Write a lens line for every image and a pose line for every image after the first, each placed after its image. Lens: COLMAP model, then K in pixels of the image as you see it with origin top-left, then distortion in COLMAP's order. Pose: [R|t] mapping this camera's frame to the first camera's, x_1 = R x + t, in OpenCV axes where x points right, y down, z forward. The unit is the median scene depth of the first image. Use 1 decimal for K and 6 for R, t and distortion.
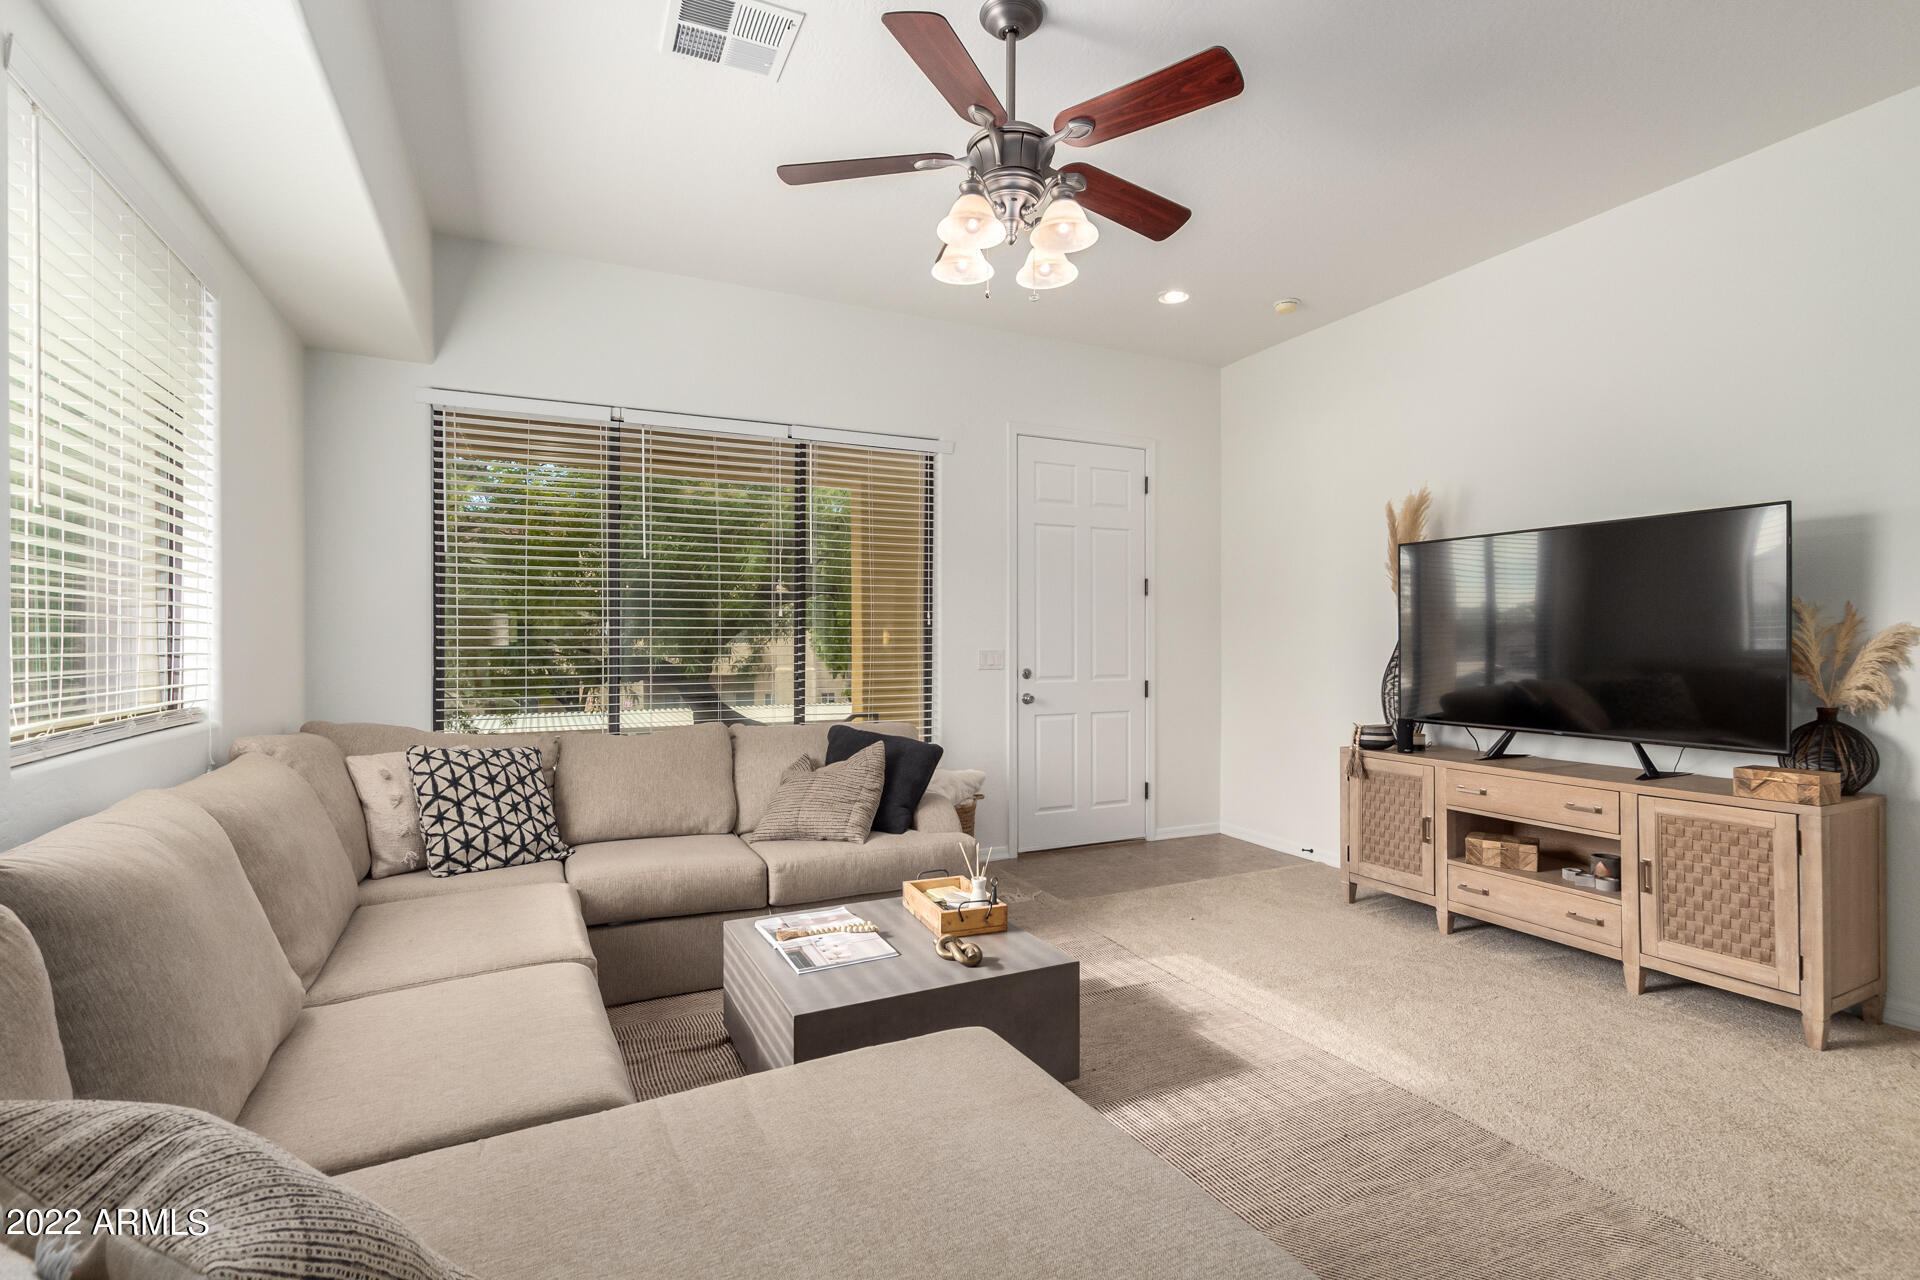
lens RADIAL K [[886.9, 0, 958.8], [0, 886.9, 644.0], [0, 0, 1]] dist [0.002763, -0.001763]
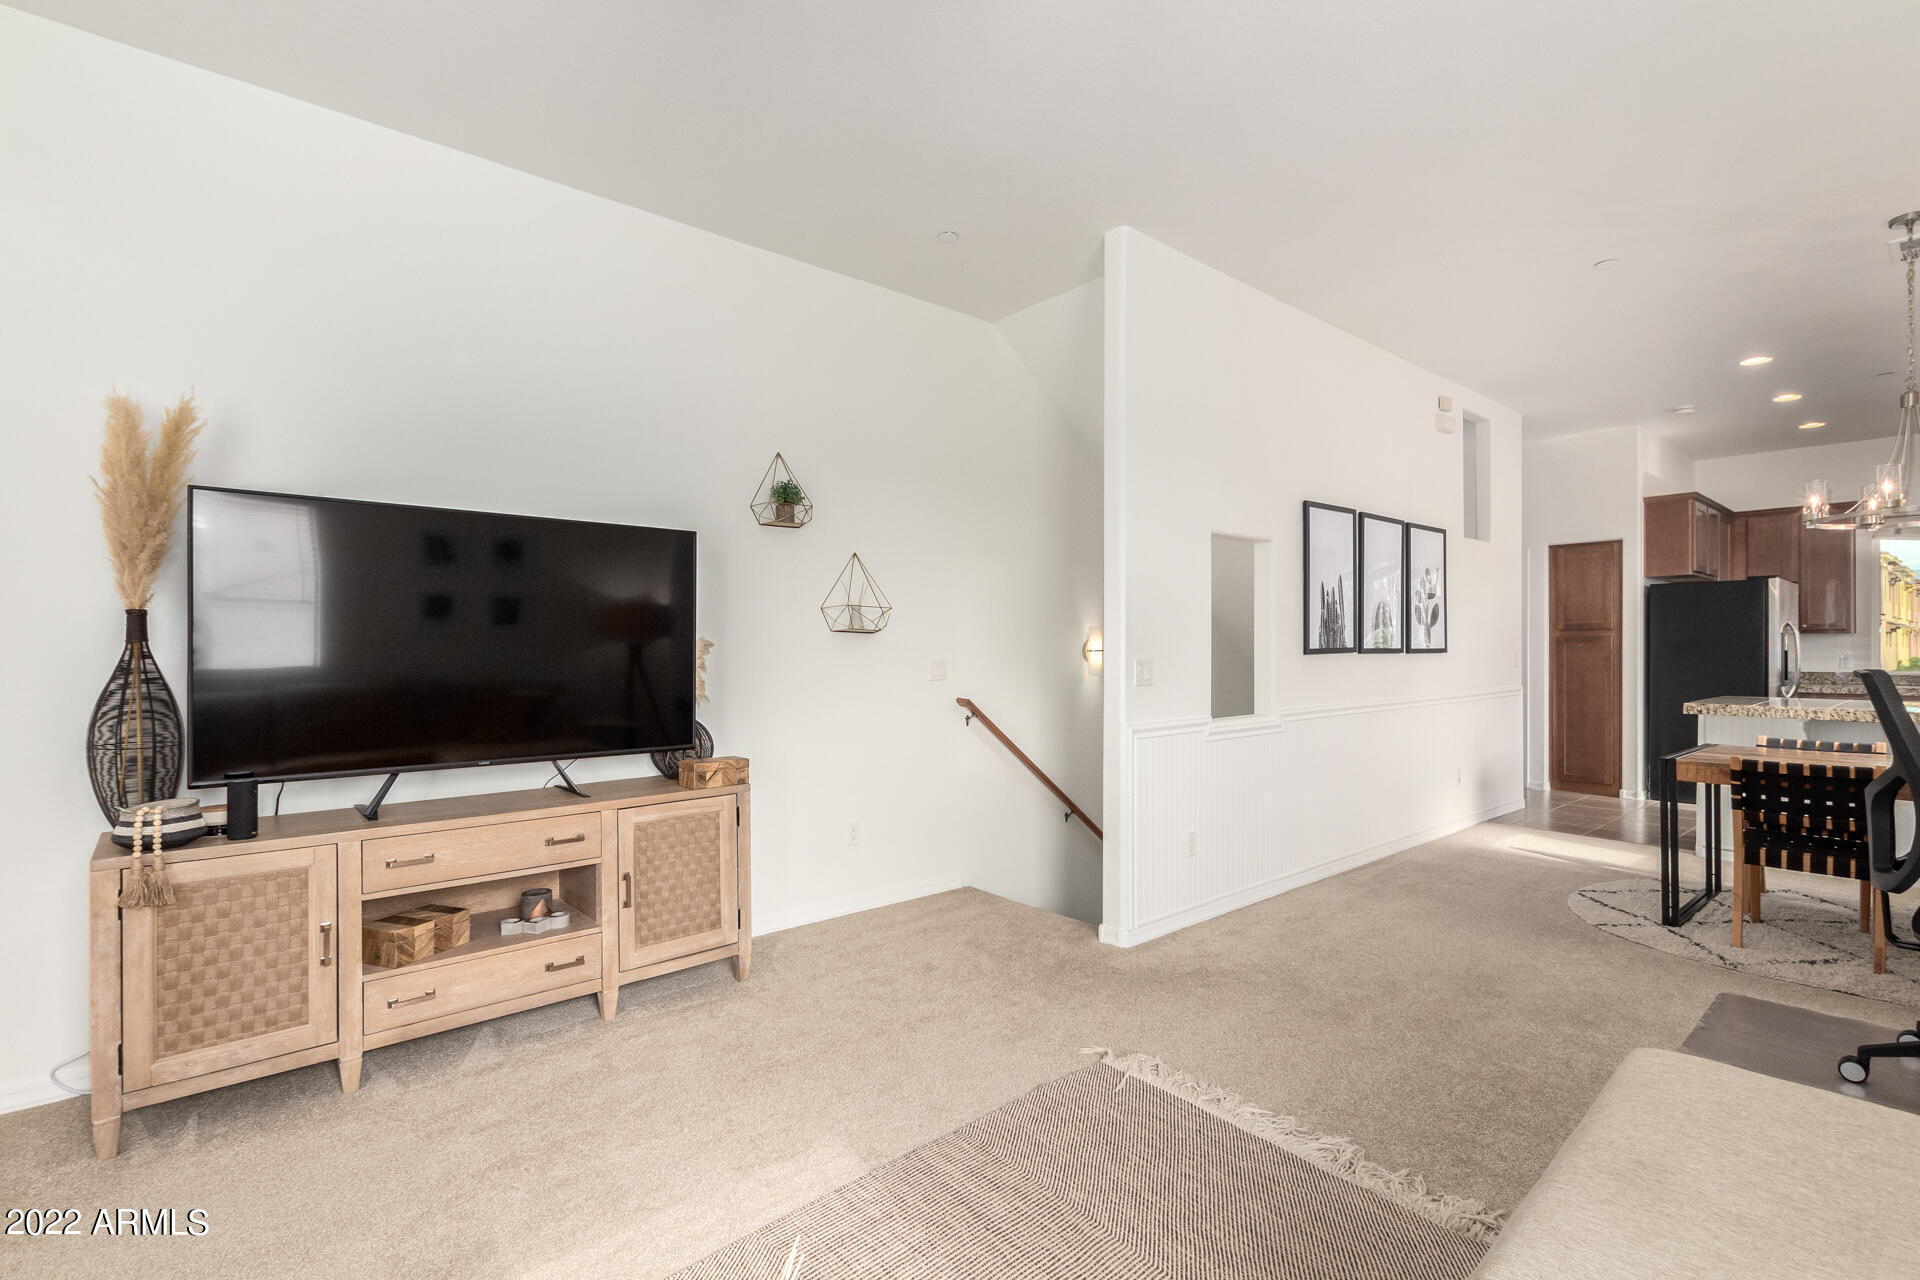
lens RADIAL K [[886.9, 0, 998.1], [0, 886.9, 644.6], [0, 0, 1]] dist [0.002763, -0.001763]
pose [[-0.284397, 0.006133, 0.958687, -0.269479], [0.004092, 0.999978, -0.005184, -0.003450], [-0.958698, 0.002448, -0.284416, 0.840593]]
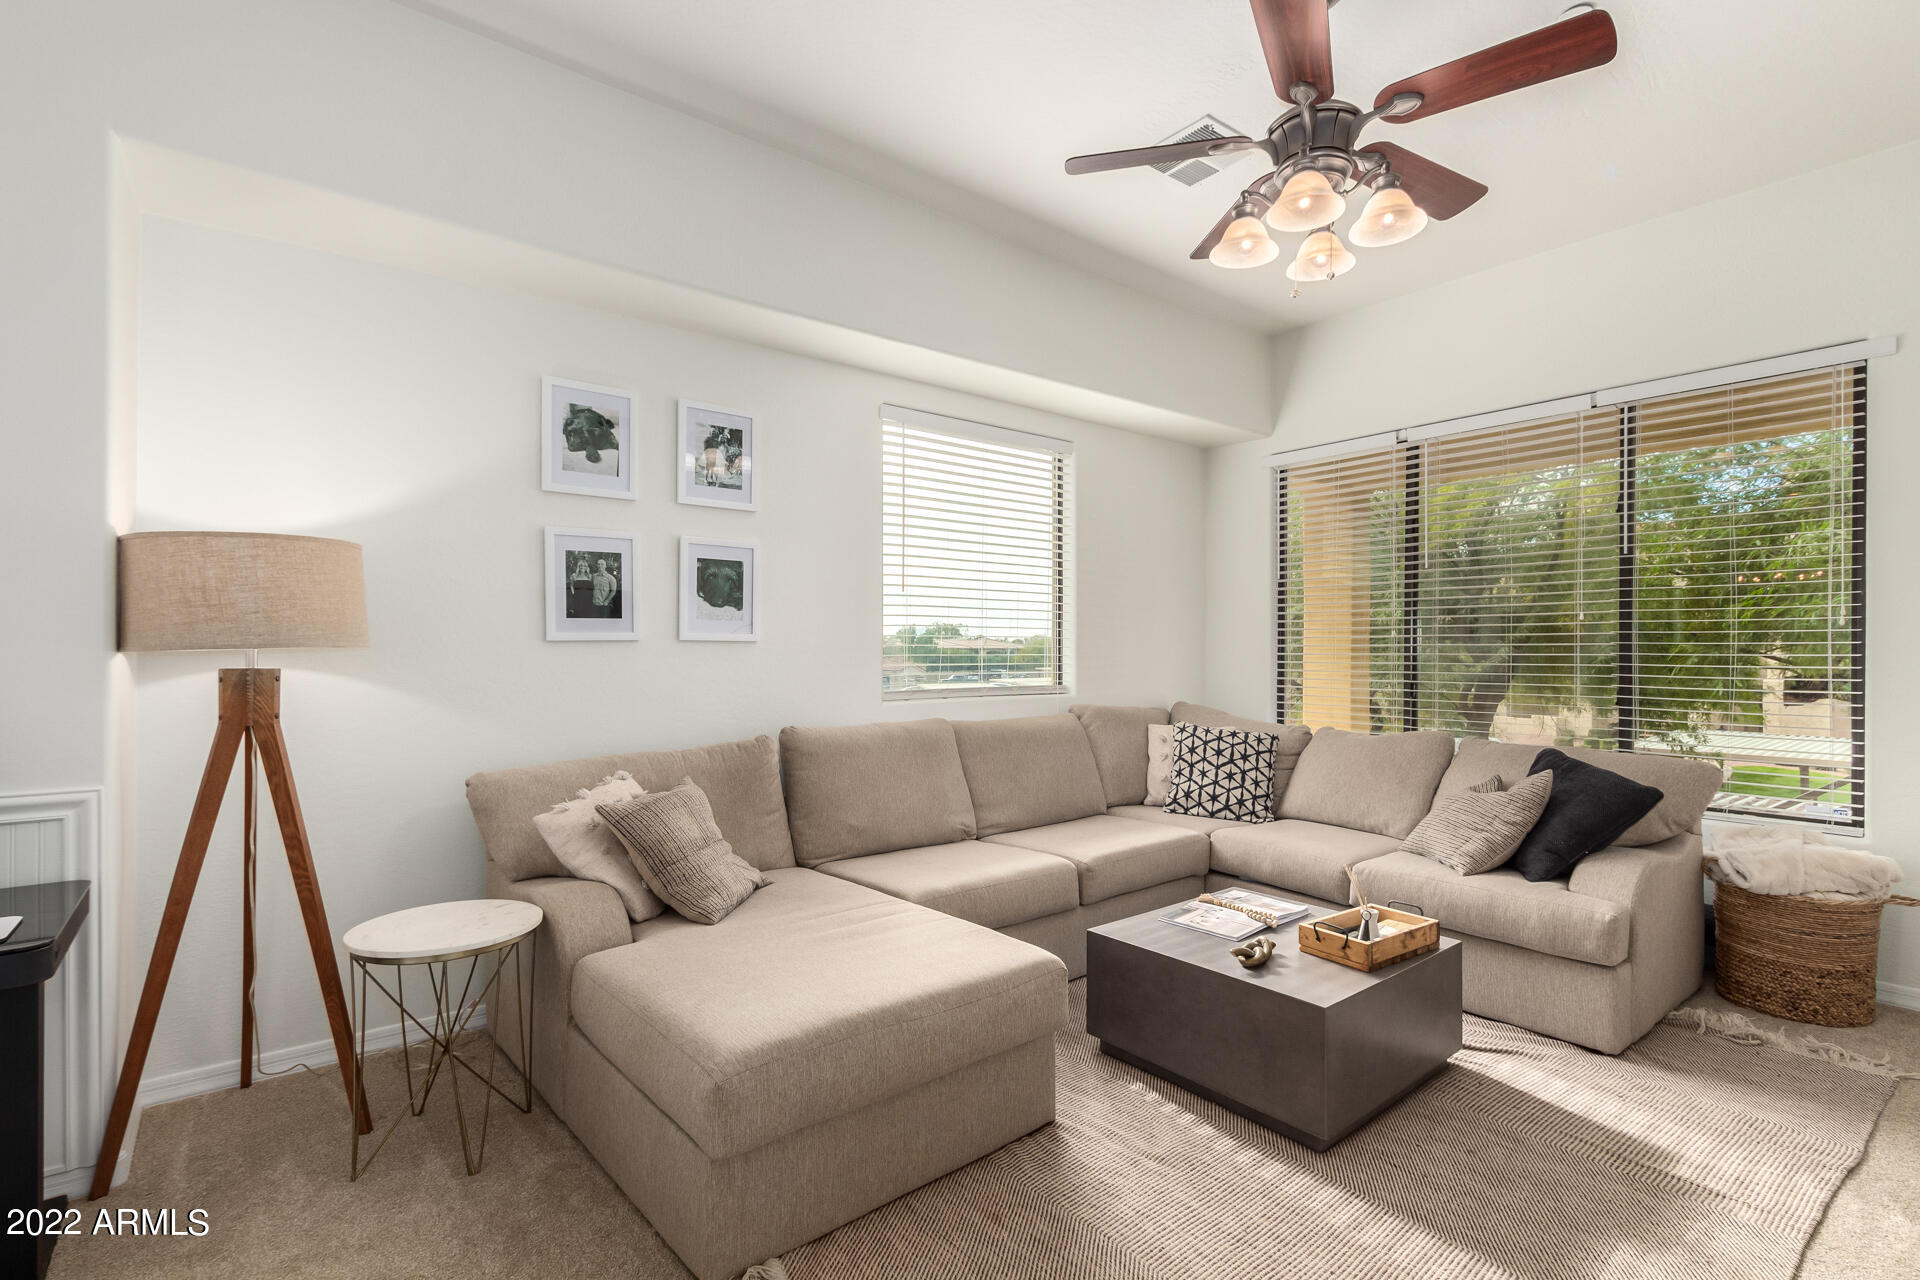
lens RADIAL K [[886.9, 0, 984.1], [0, 886.9, 650.7], [0, 0, 1]] dist [0.002763, -0.001763]
pose [[0.239070, 0.004305, -0.970993, 0.701070], [-0.003041, 0.999989, 0.003685, -0.004952], [0.970998, 0.002072, 0.239080, 0.341509]]
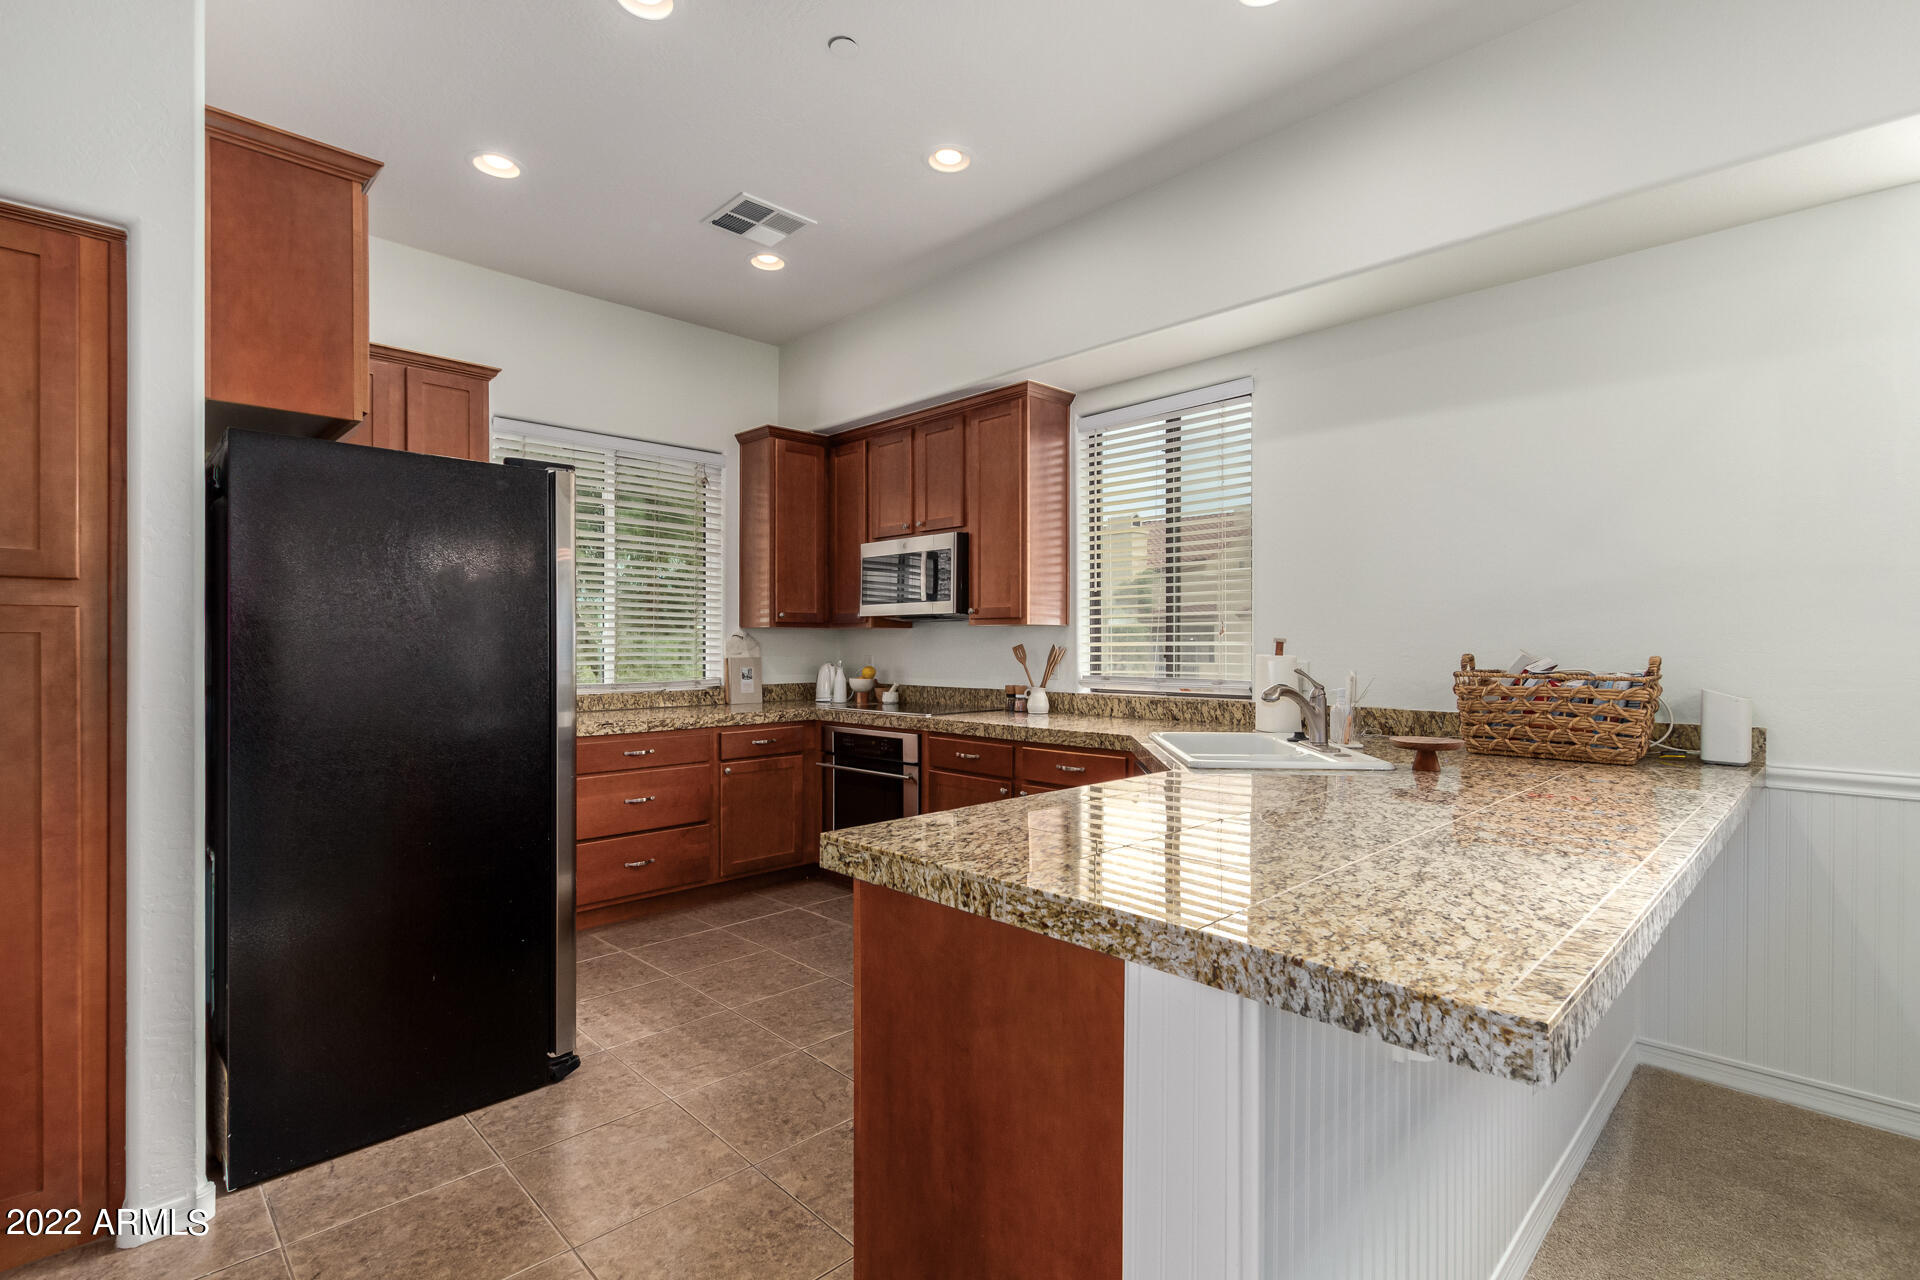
lens RADIAL K [[886.9, 0, 966.1], [0, 886.9, 649.5], [0, 0, 1]] dist [0.002763, -0.001763]
pose [[-0.939293, 0.006160, -0.343062, 1.145989], [0.002395, 0.999932, 0.011399, -0.009211], [0.343109, 0.009885, -0.939244, -0.613366]]
